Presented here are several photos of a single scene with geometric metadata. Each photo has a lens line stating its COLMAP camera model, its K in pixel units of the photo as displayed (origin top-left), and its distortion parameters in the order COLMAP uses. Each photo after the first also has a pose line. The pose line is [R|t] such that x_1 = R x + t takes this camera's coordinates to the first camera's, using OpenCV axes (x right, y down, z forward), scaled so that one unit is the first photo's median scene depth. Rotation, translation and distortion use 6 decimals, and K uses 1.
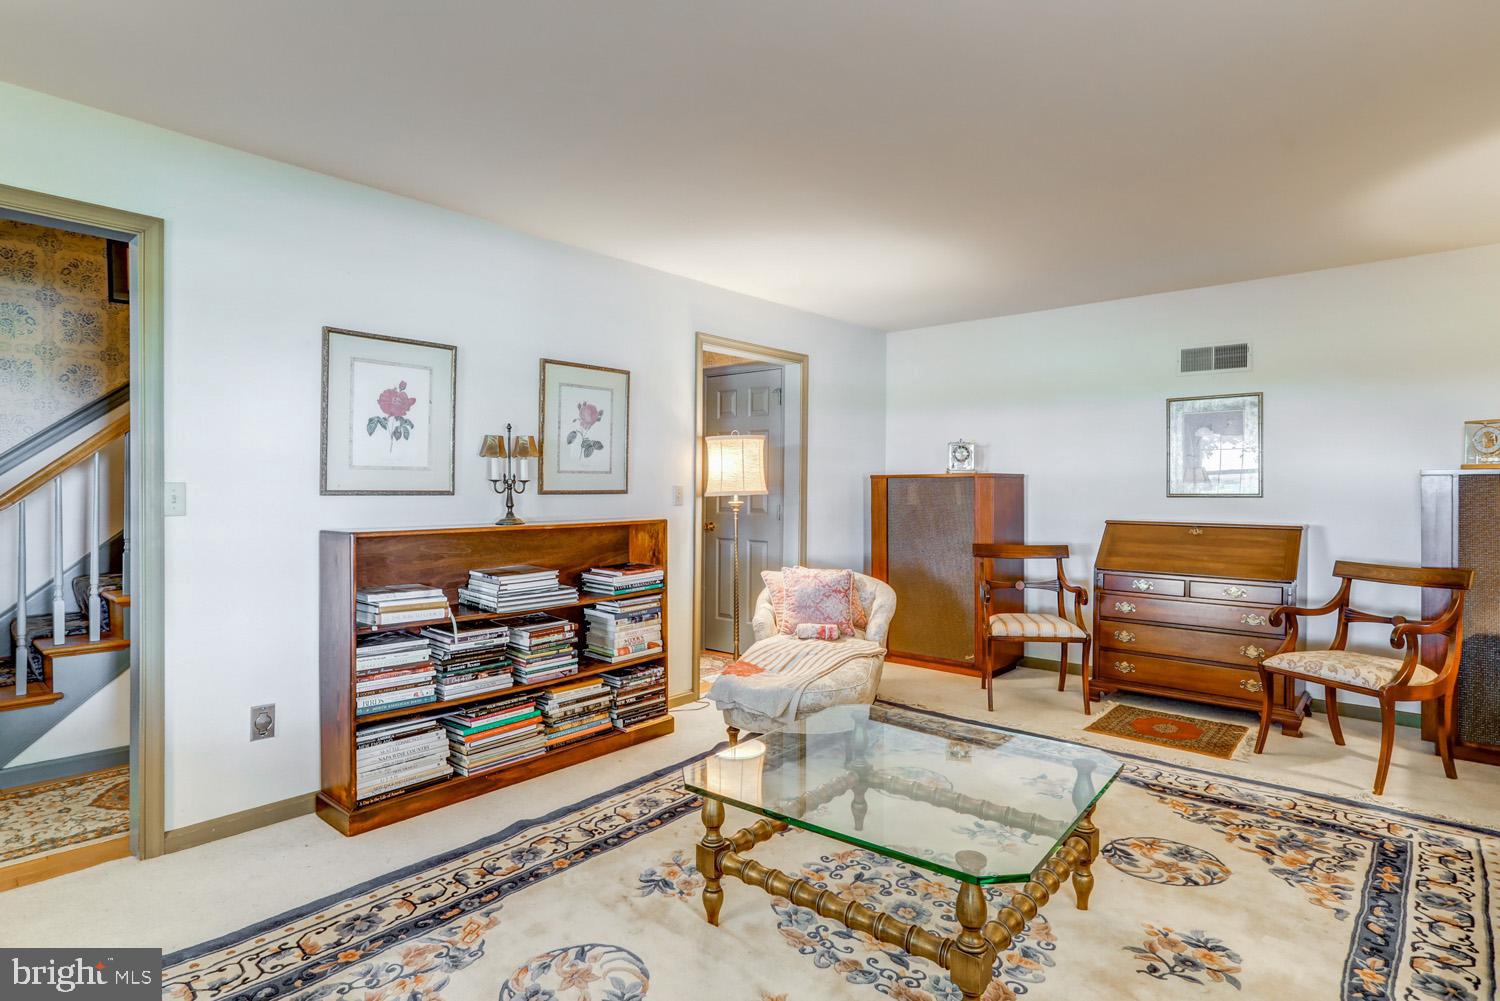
lens RADIAL K [[791.5, 0, 747.5], [0, 791.5, 491.0], [0, 0, 1]] dist [0.000204, 0.000013]
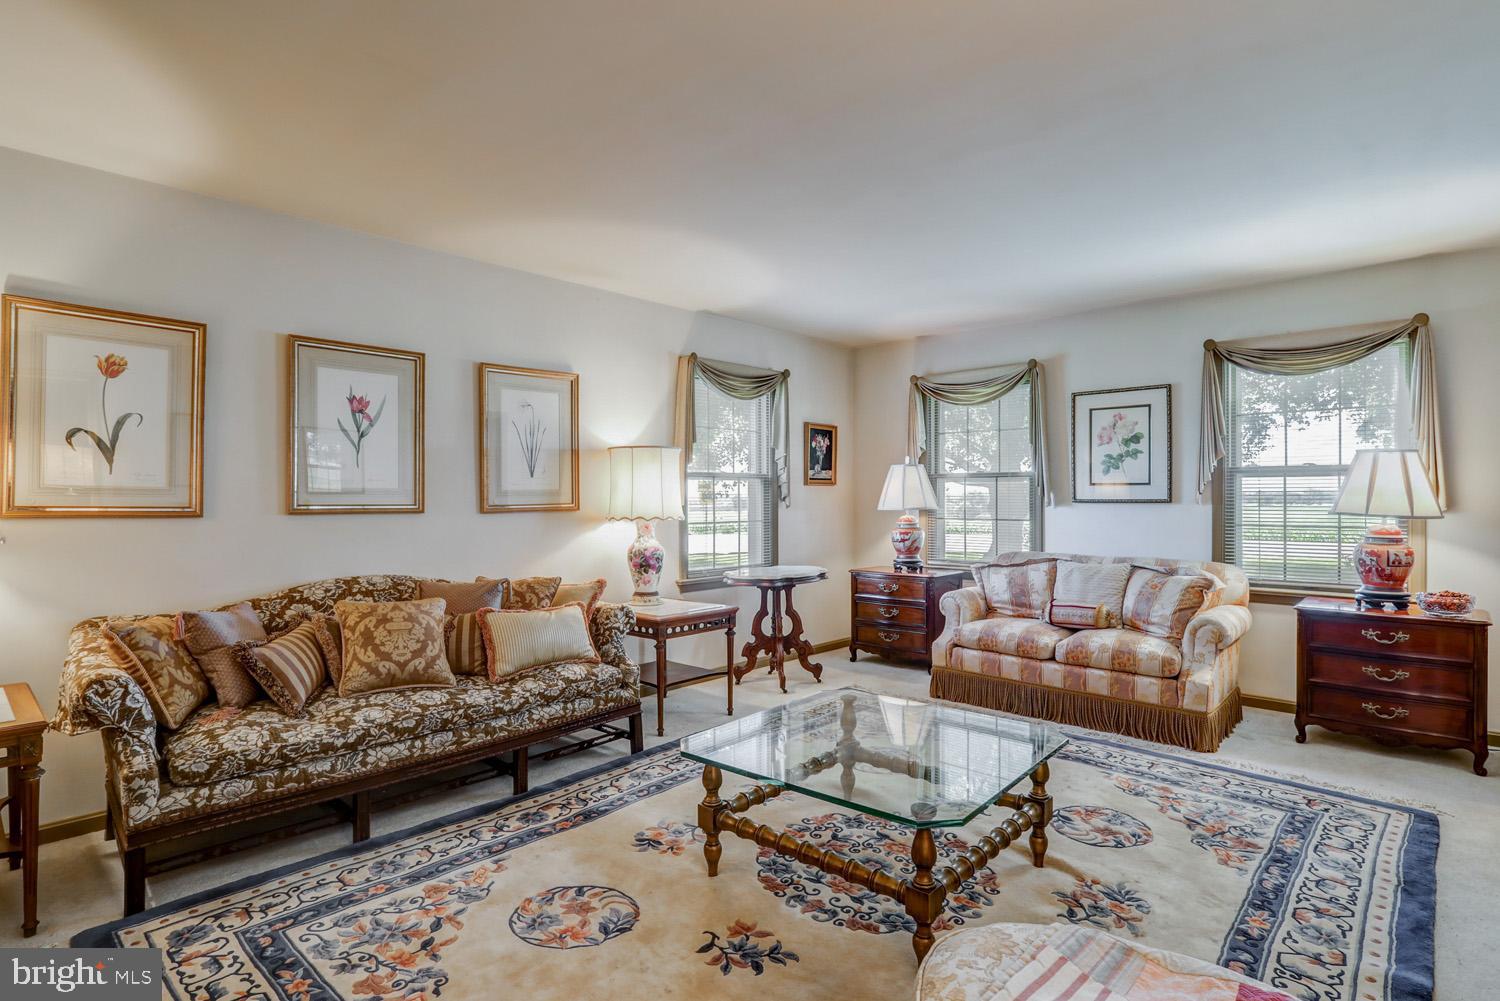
lens RADIAL K [[791.5, 0, 752.5], [0, 791.5, 495.9], [0, 0, 1]] dist [0.000204, 0.000013]
pose [[-0.999736, -0.002110, 0.022871, 0.311560], [-0.001883, 0.999949, 0.009951, -0.012417], [-0.022891, 0.009905, -0.999689, 1.904606]]
